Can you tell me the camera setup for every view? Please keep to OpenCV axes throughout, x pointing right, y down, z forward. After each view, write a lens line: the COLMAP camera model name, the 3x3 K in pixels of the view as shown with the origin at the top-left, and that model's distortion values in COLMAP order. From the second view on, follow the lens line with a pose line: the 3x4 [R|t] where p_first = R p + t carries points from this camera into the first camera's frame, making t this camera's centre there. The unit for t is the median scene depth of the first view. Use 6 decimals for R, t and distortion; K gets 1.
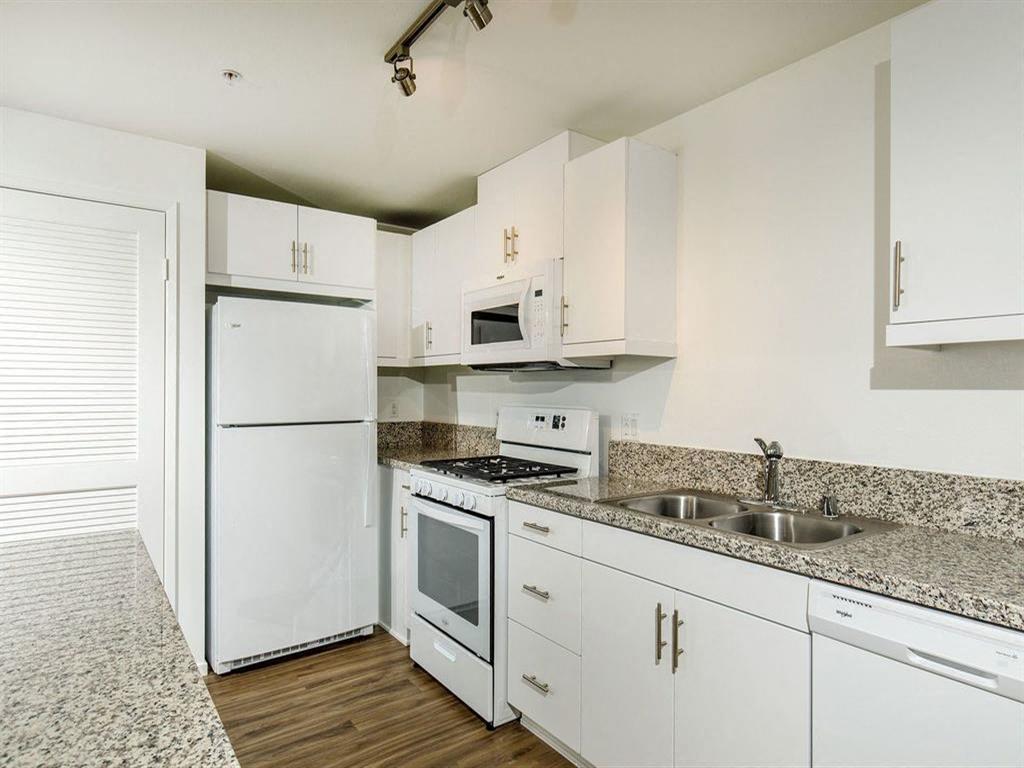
lens RADIAL K [[606.4, 0, 512.0], [0, 606.4, 384.0], [0, 0, 1]] dist [0.036623, 0.000536]
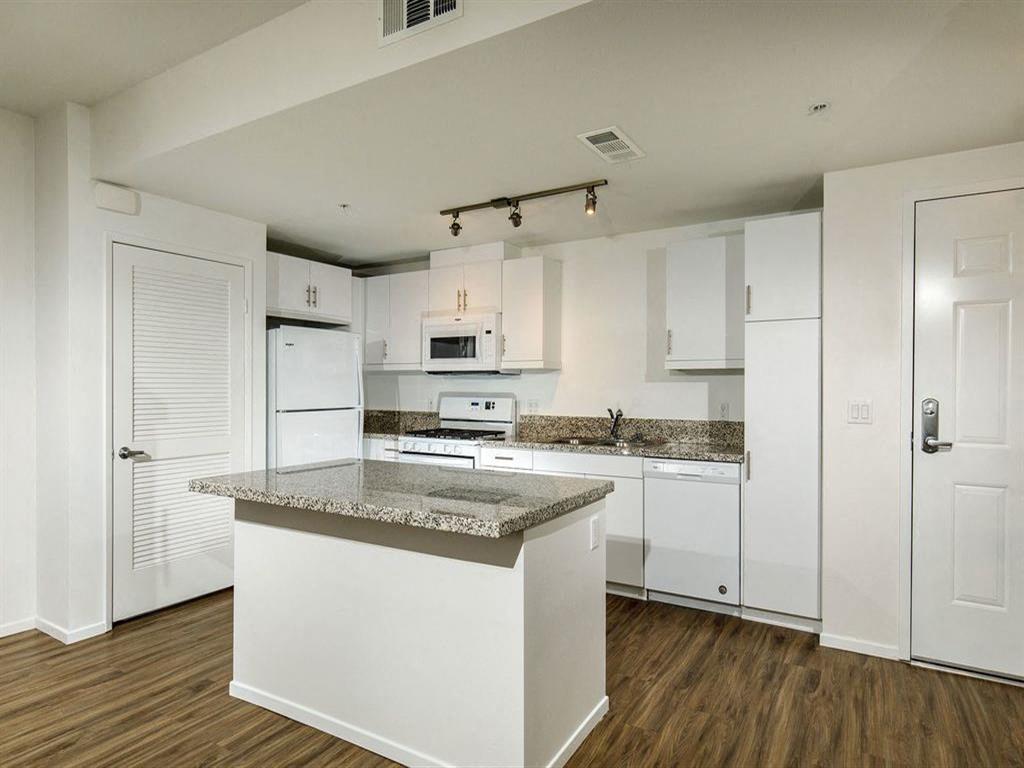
lens RADIAL K [[610.8, 0, 512.0], [0, 610.8, 384.0], [0, 0, 1]] dist [0.152808, 0.000090]
pose [[0.922607, 0.000294, 0.385741, -0.547052], [-0.002058, 0.999989, 0.004160, -0.005452], [-0.385736, -0.004632, 0.922598, -0.634674]]
